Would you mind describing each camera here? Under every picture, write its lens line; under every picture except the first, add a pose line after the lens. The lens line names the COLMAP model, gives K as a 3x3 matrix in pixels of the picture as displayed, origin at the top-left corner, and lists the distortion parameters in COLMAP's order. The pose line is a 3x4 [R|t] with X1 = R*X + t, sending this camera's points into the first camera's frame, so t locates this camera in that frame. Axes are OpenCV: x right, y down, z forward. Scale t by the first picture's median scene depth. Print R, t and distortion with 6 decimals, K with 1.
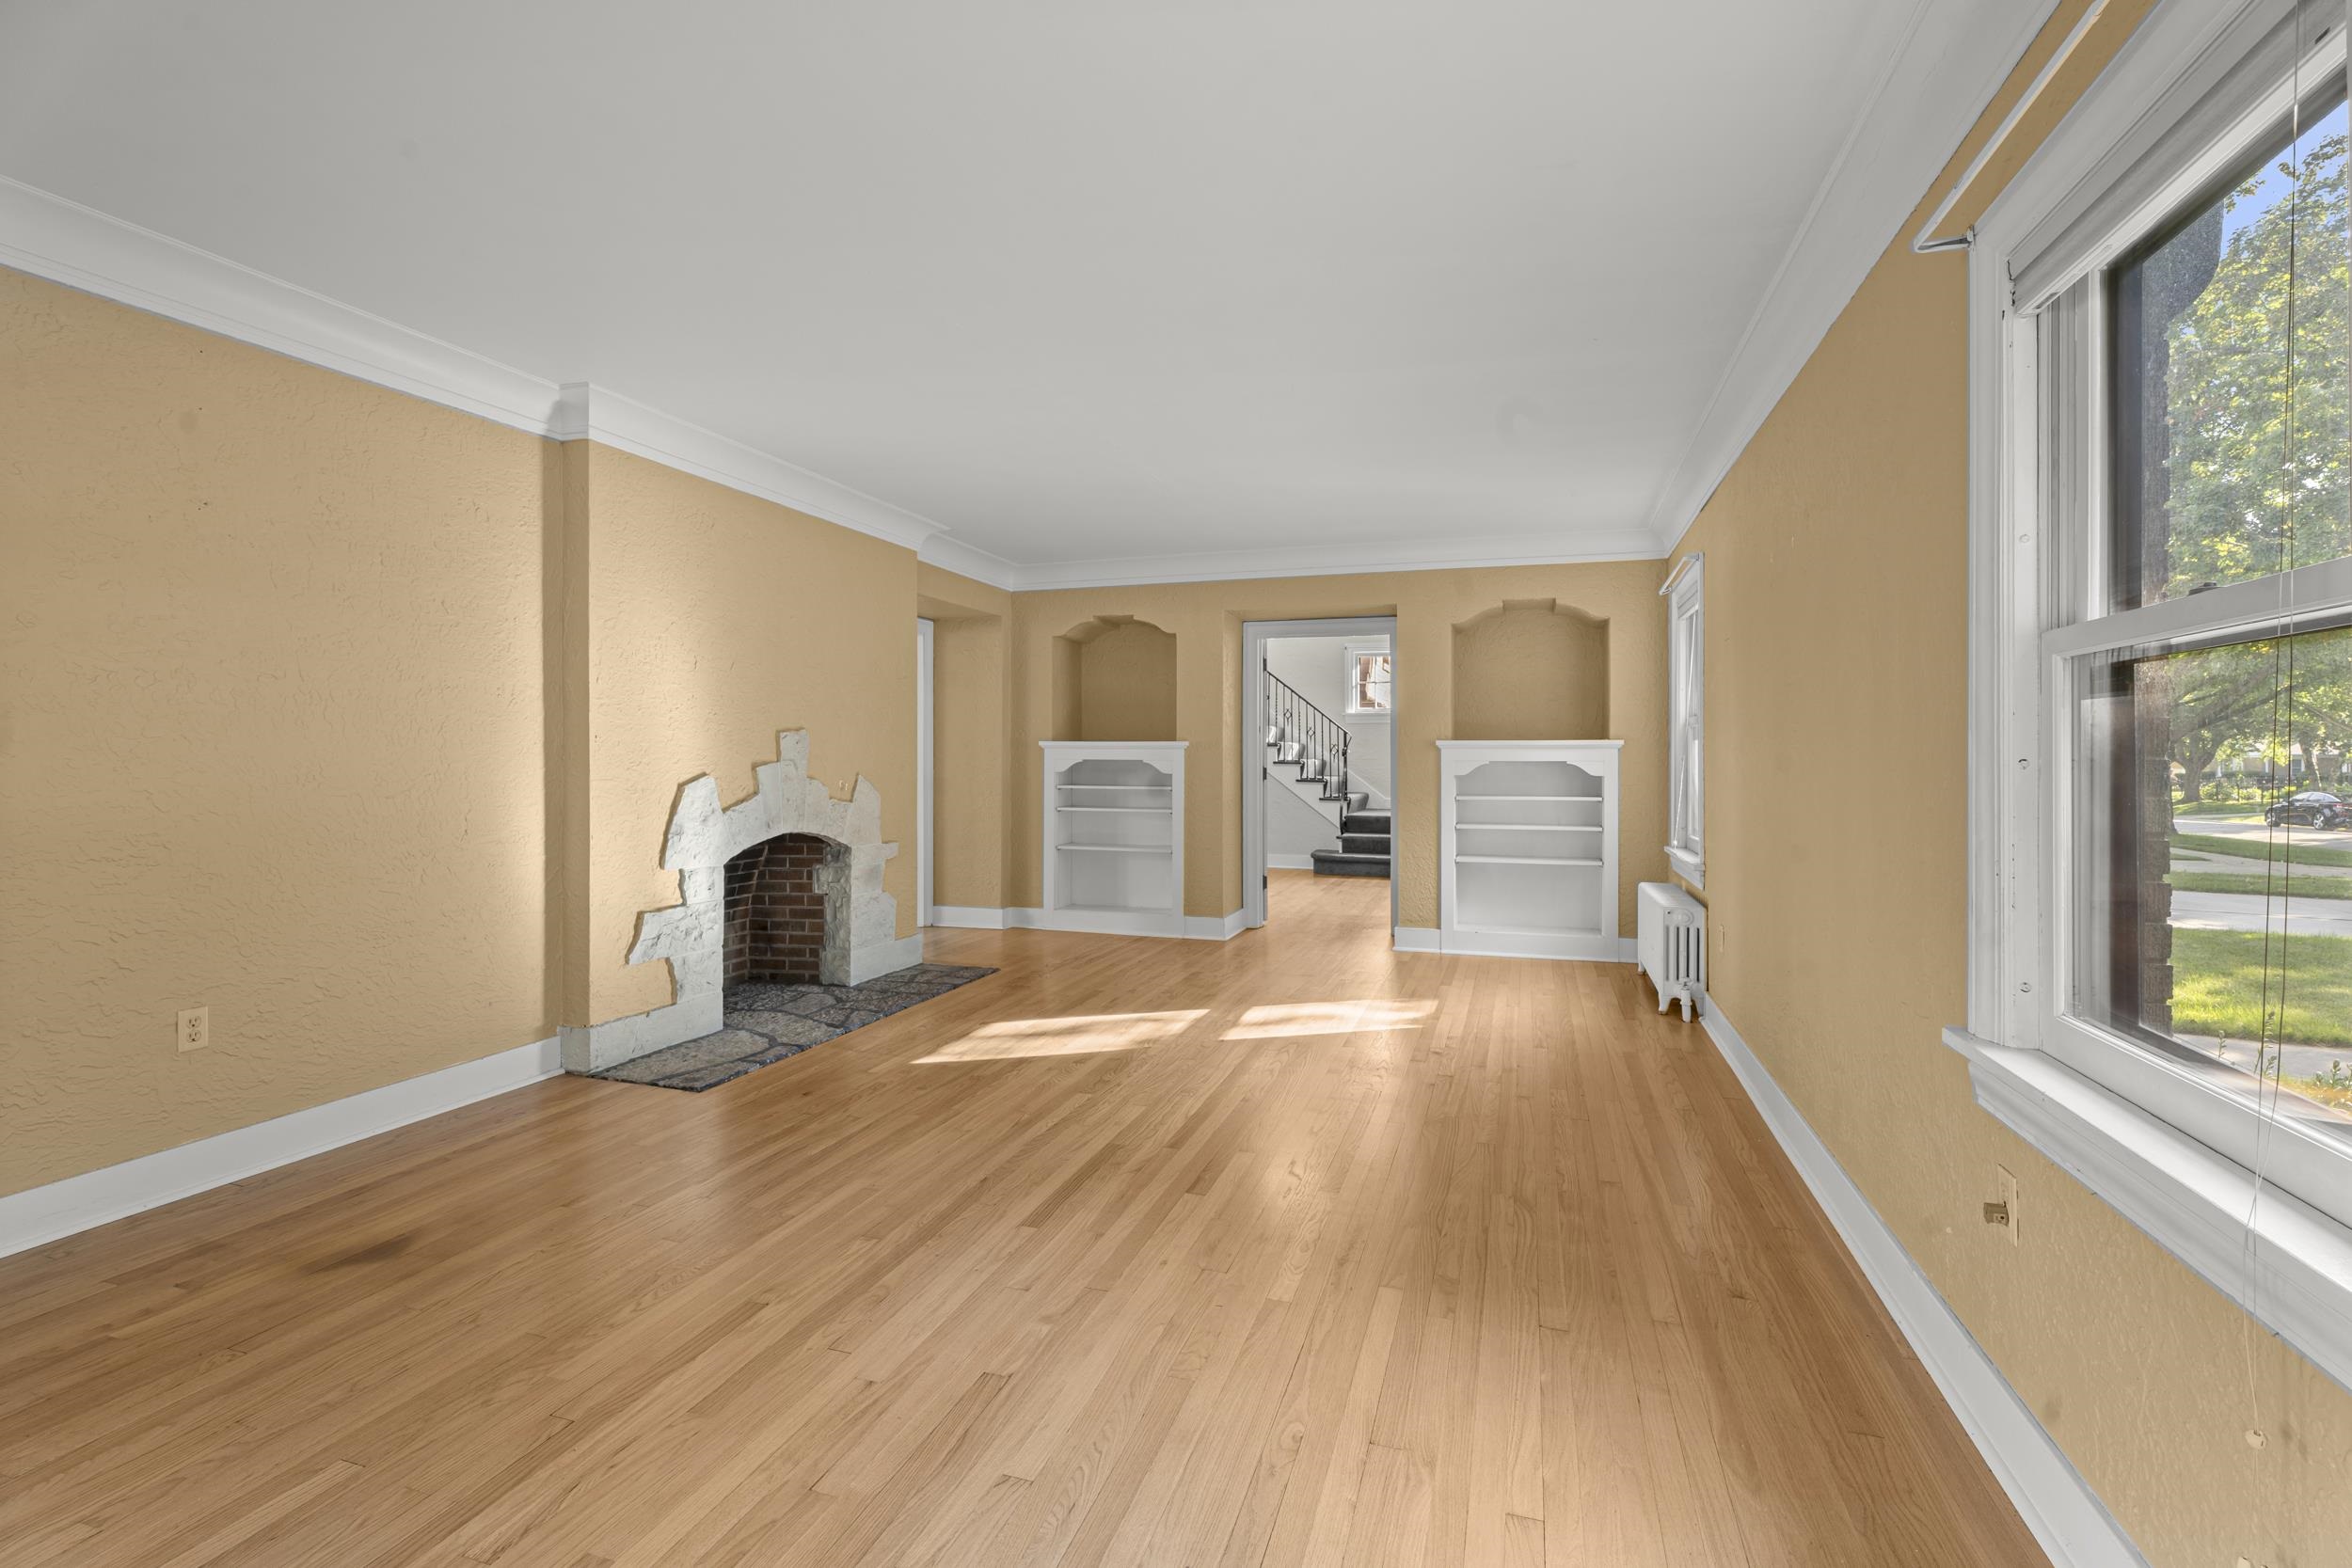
lens RADIAL K [[1057.9, 0, 1166.0], [0, 1057.9, 765.3], [0, 0, 1]] dist [0.000390, -0.000279]
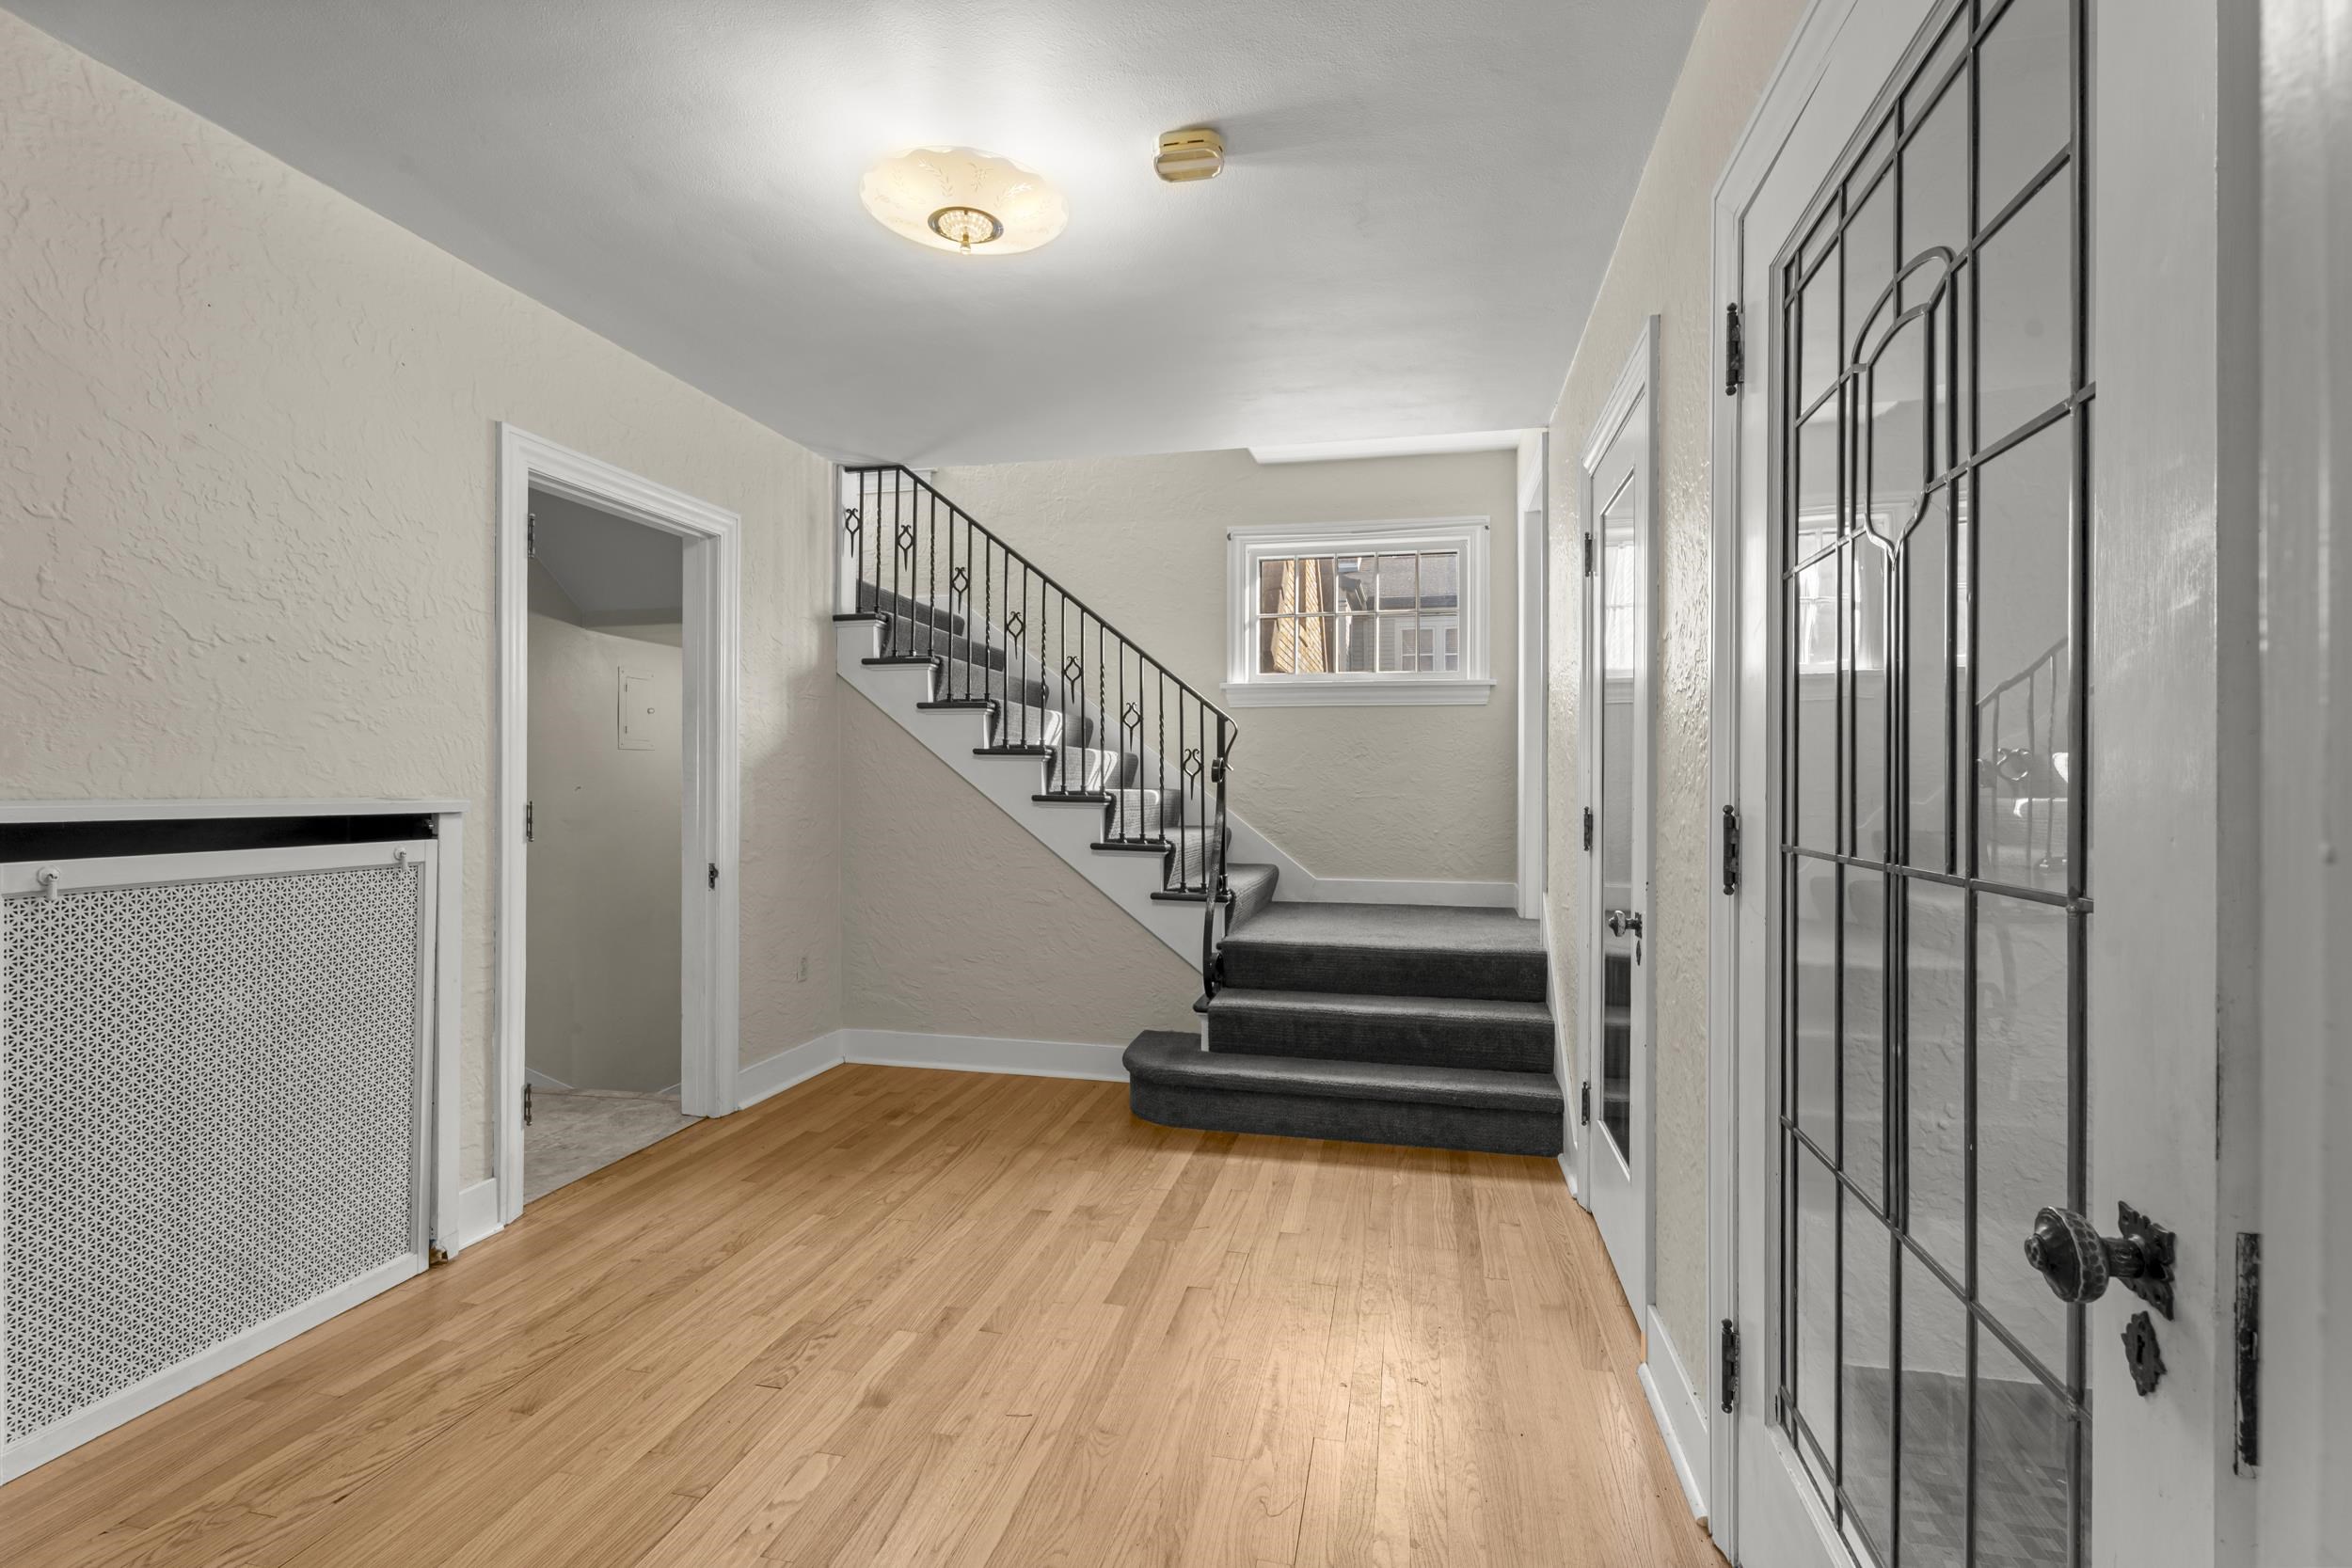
lens RADIAL K [[1057.6, 0, 1176.0], [0, 1057.6, 784.0], [0, 0, 1]] dist [-0.000141, -0.000068]
pose [[0.994408, 0.012246, 0.104898, 0.112230], [-0.011093, 0.999872, -0.011571, -0.003433], [-0.105026, 0.010343, 0.994416, 0.617651]]
